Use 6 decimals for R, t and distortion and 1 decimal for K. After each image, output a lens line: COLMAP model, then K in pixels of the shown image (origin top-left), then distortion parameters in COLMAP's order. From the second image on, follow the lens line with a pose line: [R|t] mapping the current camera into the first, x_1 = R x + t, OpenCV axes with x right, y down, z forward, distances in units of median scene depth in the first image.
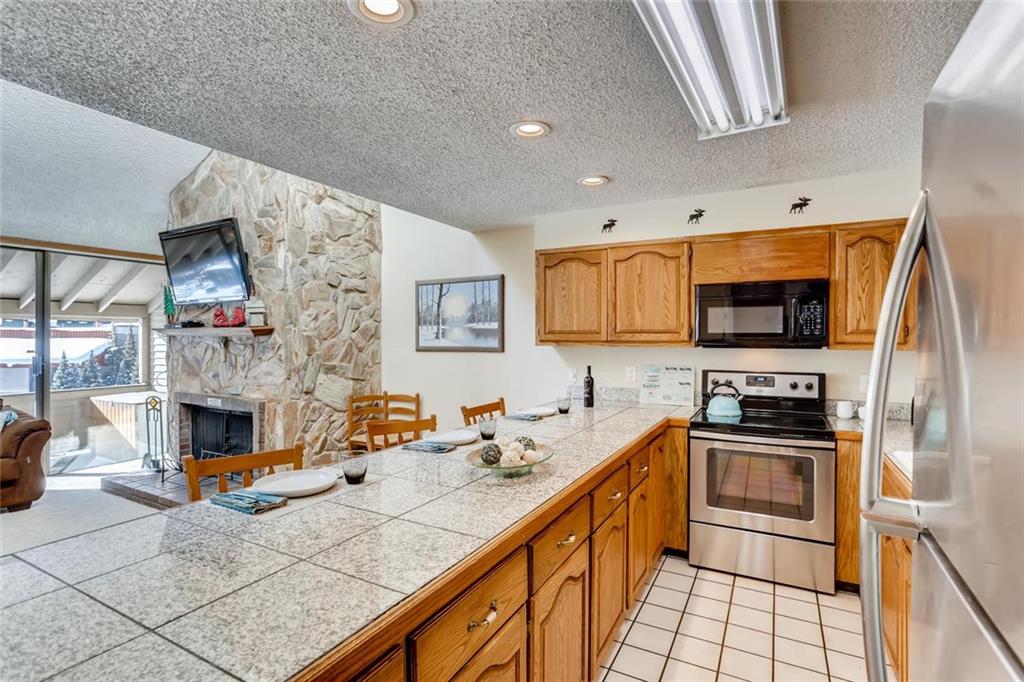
lens RADIAL K [[495.6, 0, 503.0], [0, 495.6, 340.5], [0, 0, 1]] dist [-0.028544, 0.018187]
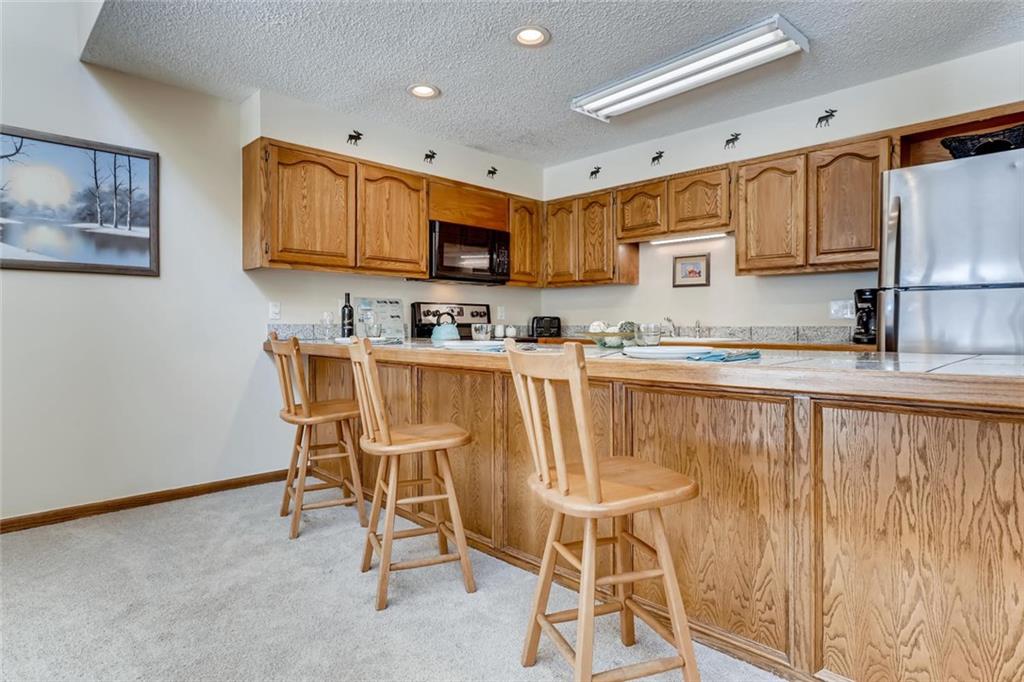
lens RADIAL K [[567.0, 0, 508.0], [0, 567.0, 327.4], [0, 0, 1]] dist [-0.029784, 0.024989]
pose [[0.286121, -0.002903, 0.958189, -0.559401], [0.006277, 0.999980, 0.001155, 0.090412], [-0.958173, 0.005684, 0.286133, 0.368097]]
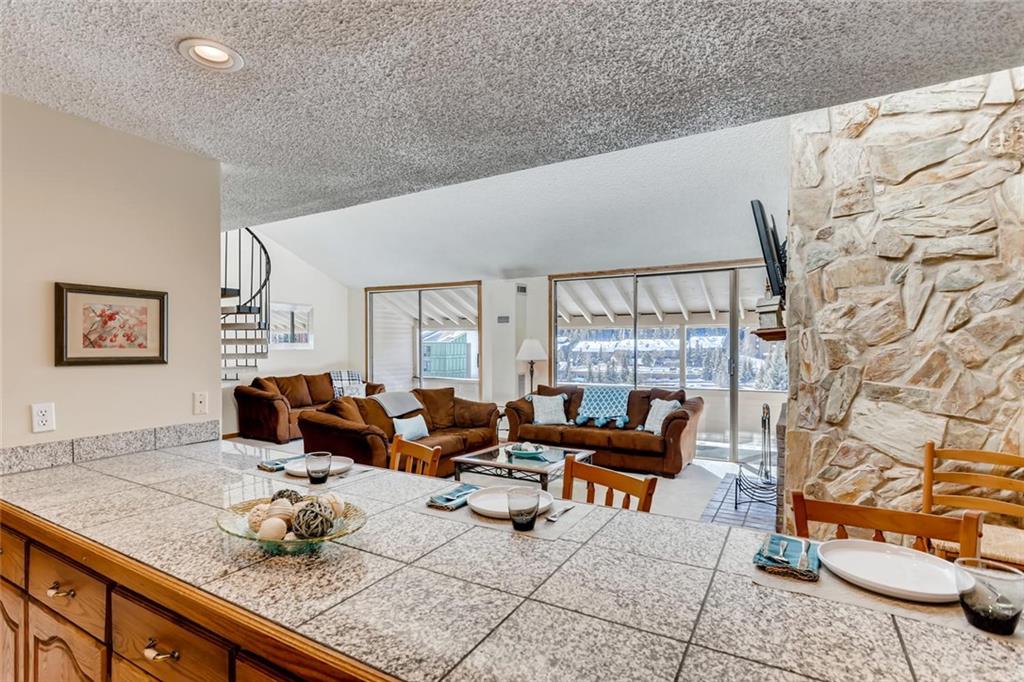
lens RADIAL K [[501.0, 0, 508.0], [0, 501.0, 349.5], [0, 0, 1]] dist [-0.035086, 0.022004]
pose [[-0.016820, 0.011525, -0.999792, 0.291236], [-0.002523, 0.999930, 0.011569, -0.003375], [0.999855, 0.002717, -0.016790, 0.551723]]
